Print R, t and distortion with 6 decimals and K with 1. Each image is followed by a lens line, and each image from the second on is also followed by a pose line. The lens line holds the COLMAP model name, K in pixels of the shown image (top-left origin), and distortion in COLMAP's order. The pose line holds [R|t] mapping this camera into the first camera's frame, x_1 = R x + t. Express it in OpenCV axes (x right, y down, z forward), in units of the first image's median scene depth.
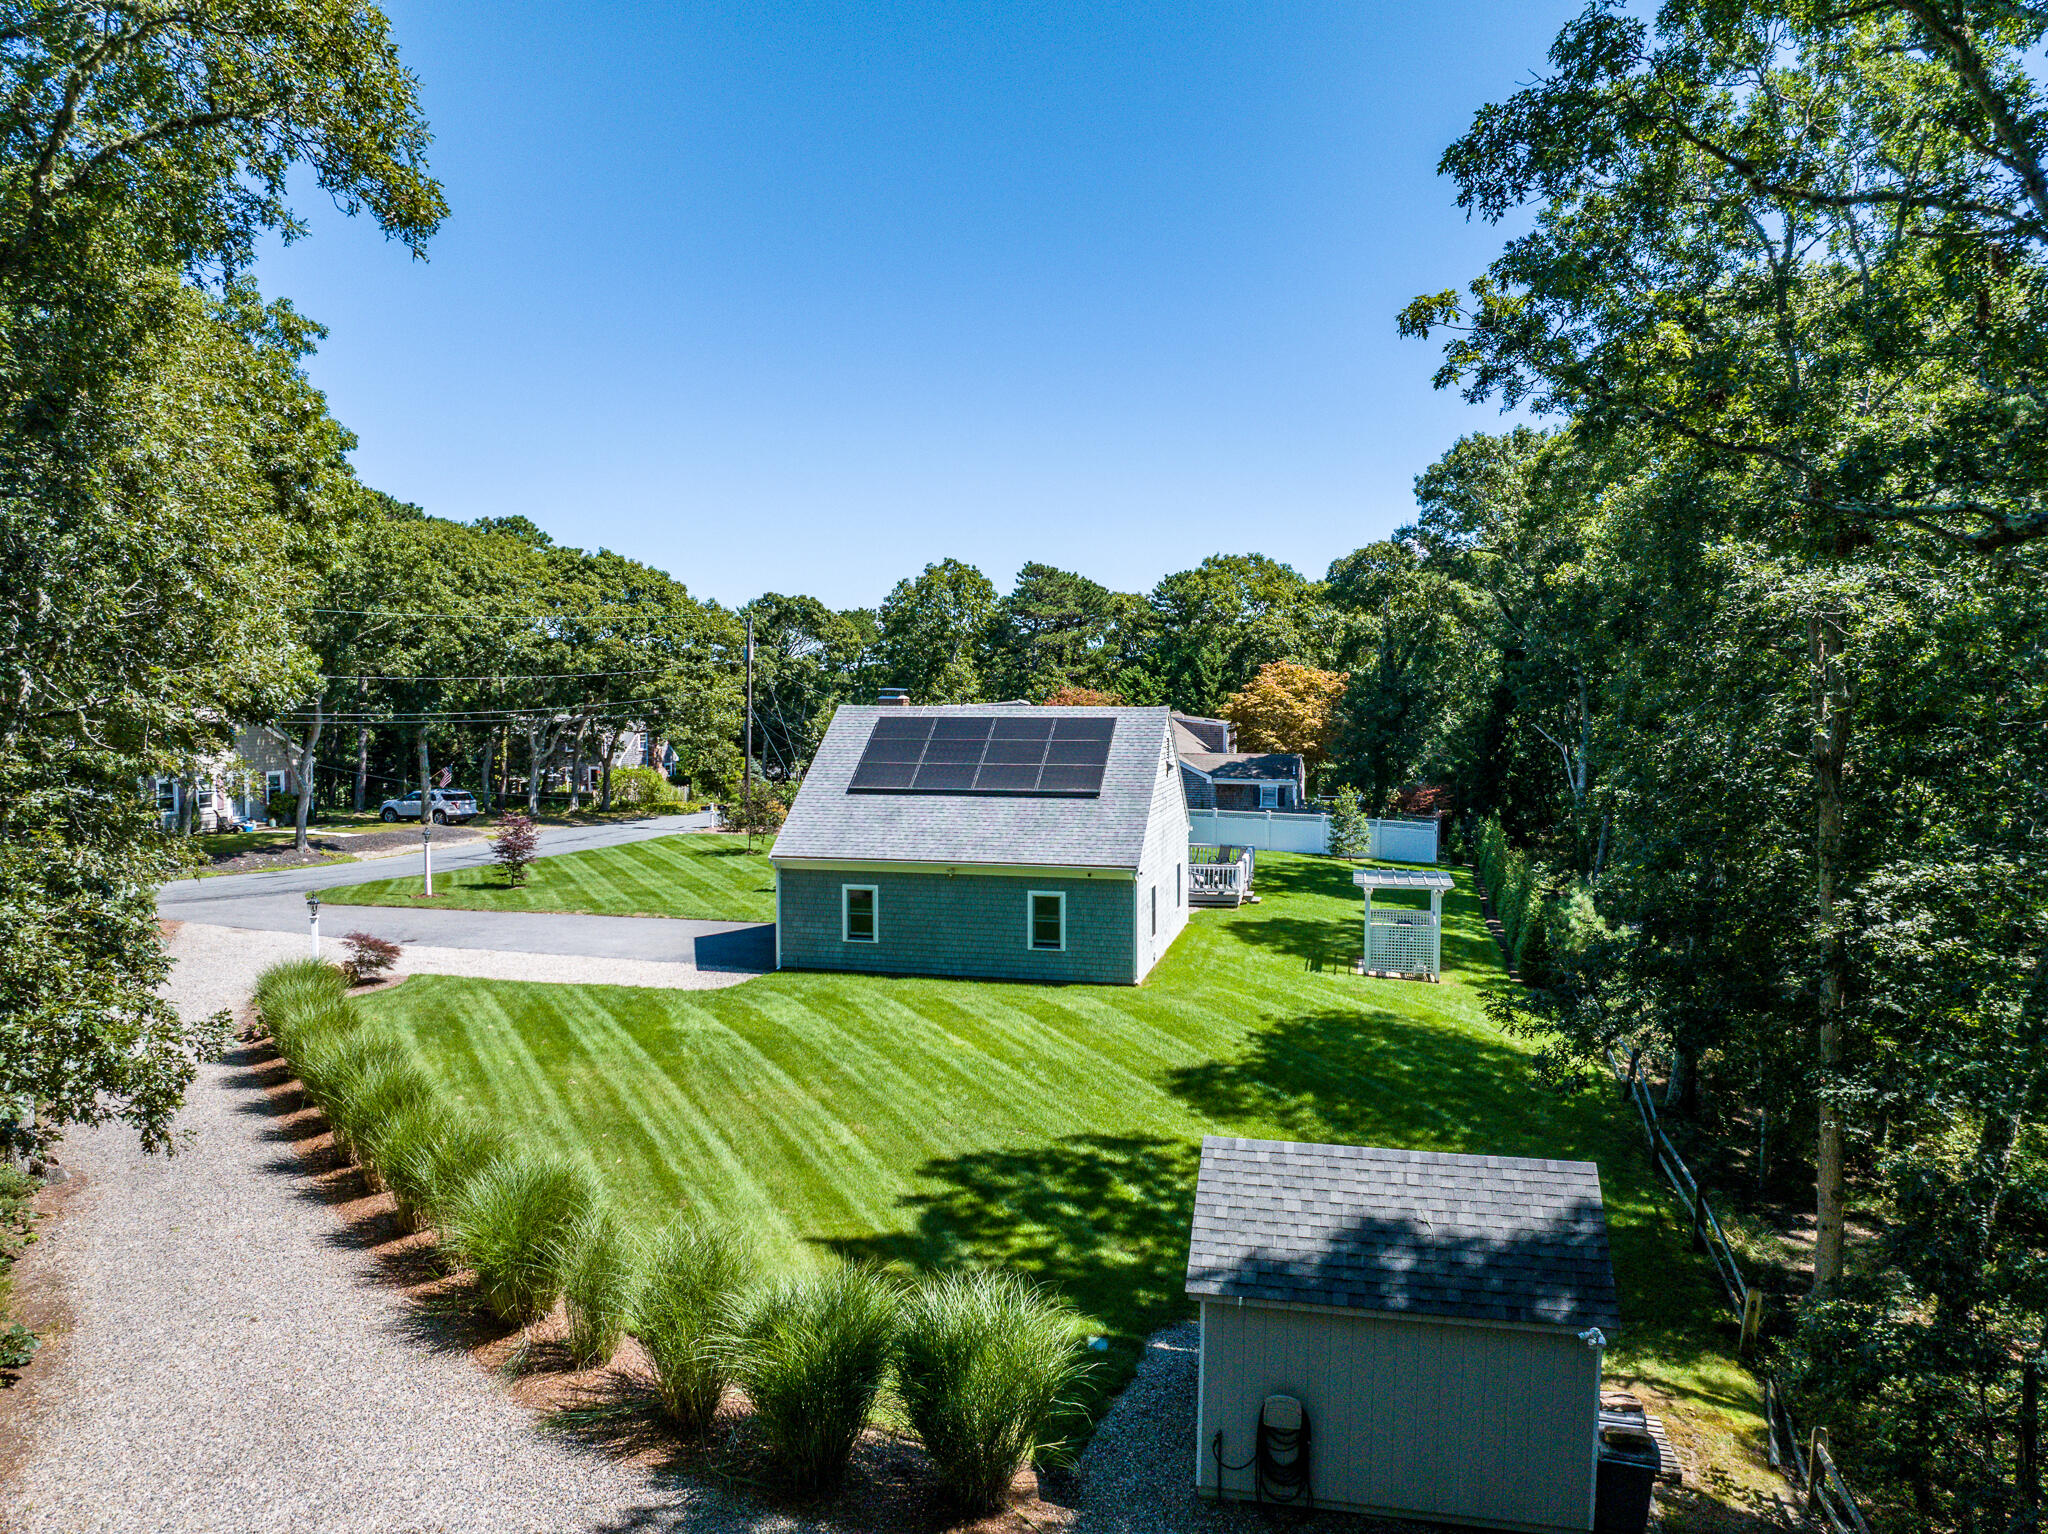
lens RADIAL K [[1444.1, 0, 1027.1], [0, 1444.1, 767.5], [0, 0, 1]] dist [-0.044312, -0.001185]
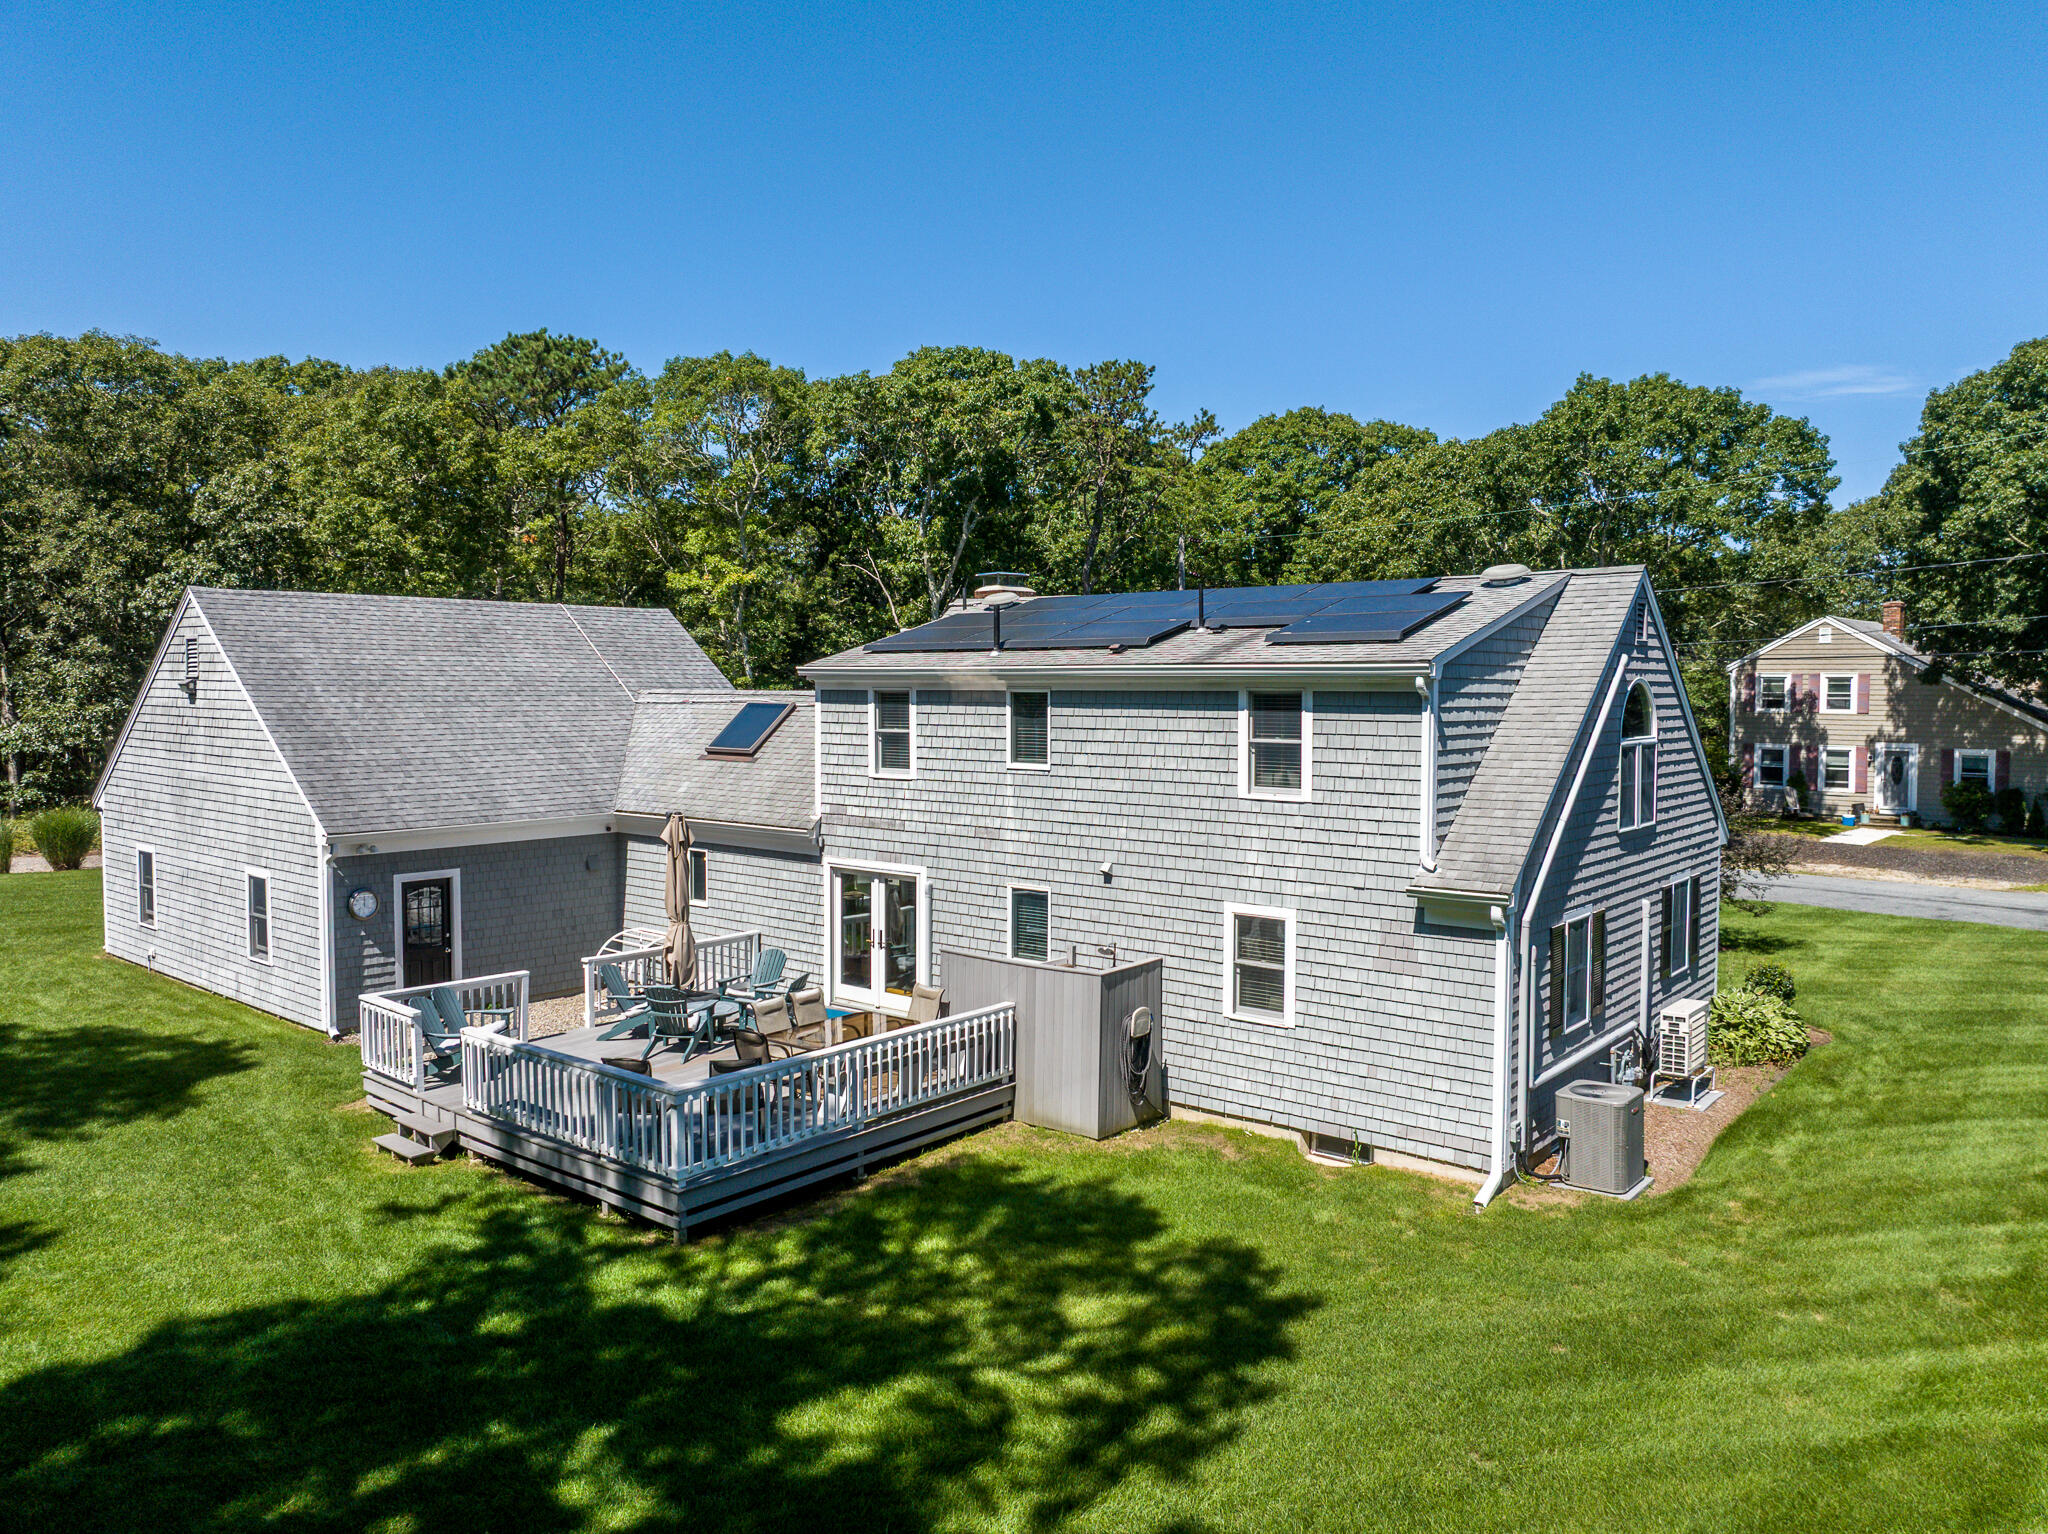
lens RADIAL K [[1445.6, 0, 1049.9], [0, 1445.6, 767.4], [0, 0, 1]] dist [-0.046656, -0.001290]
pose [[-0.436821, 0.050329, -0.898139, 0.268694], [-0.056366, 0.994940, 0.083168, -0.020193], [0.897781, 0.086954, -0.431774, 0.890779]]
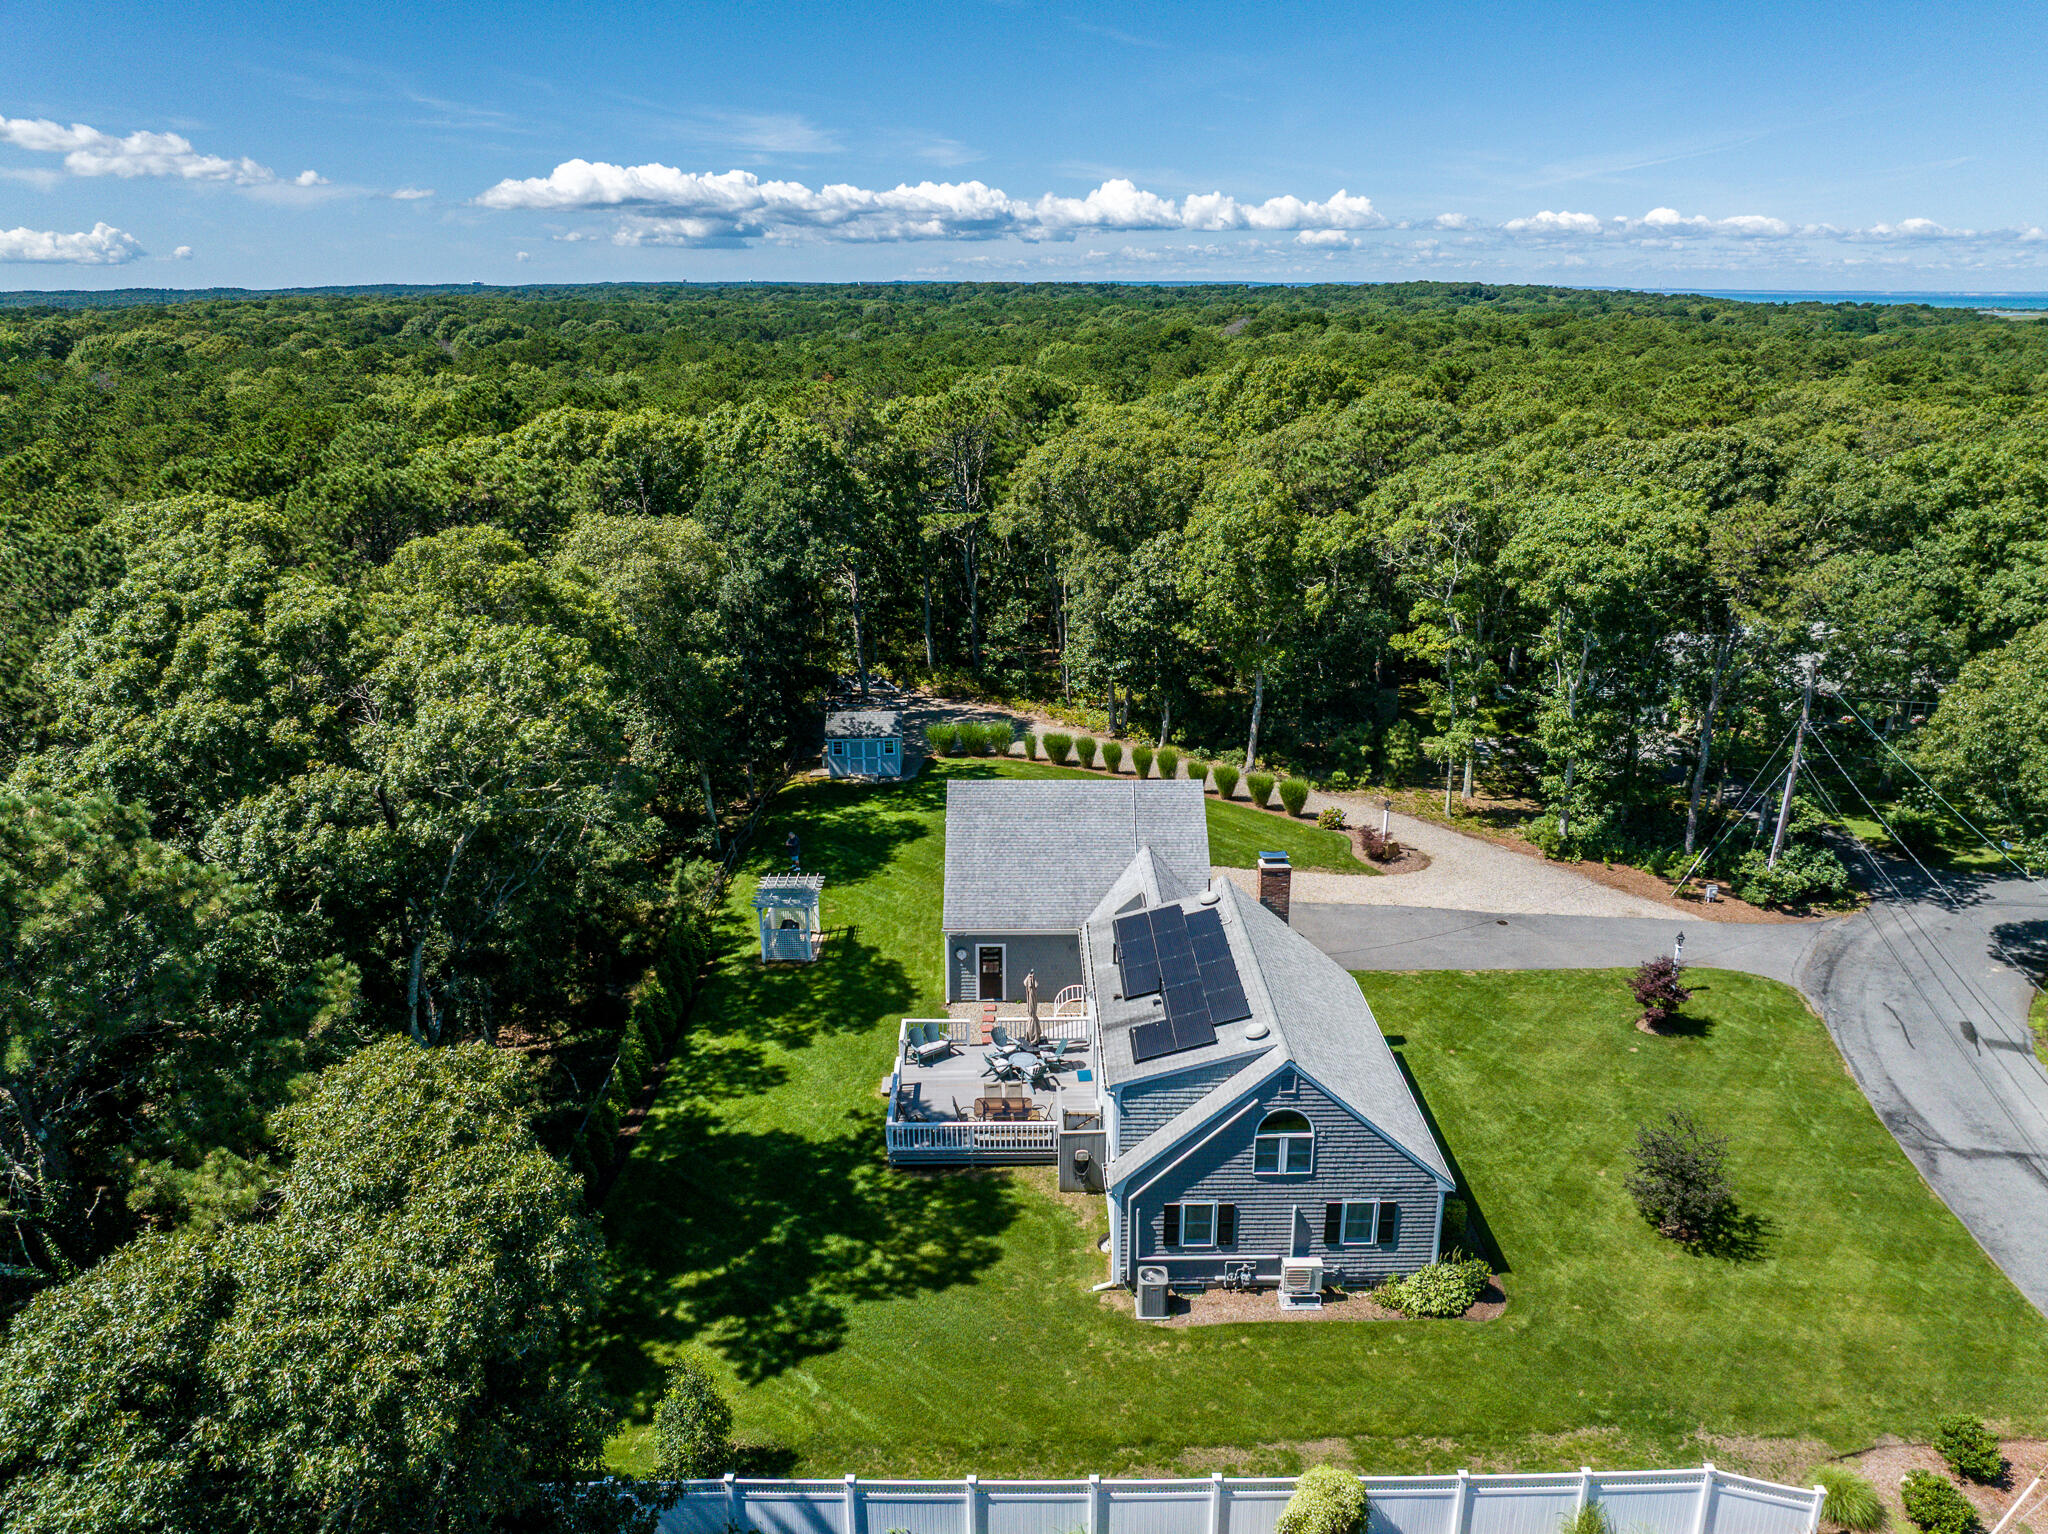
lens RADIAL K [[1441.9, 0, 1024.0], [0, 1441.9, 767.0], [0, 0, 1]] dist [-0.036220, -0.003257]
pose [[-0.972262, 0.074759, -0.221623, 0.186885], [-0.014182, 0.926956, 0.374901, -0.319692], [0.233462, 0.367645, -0.900185, 1.262514]]
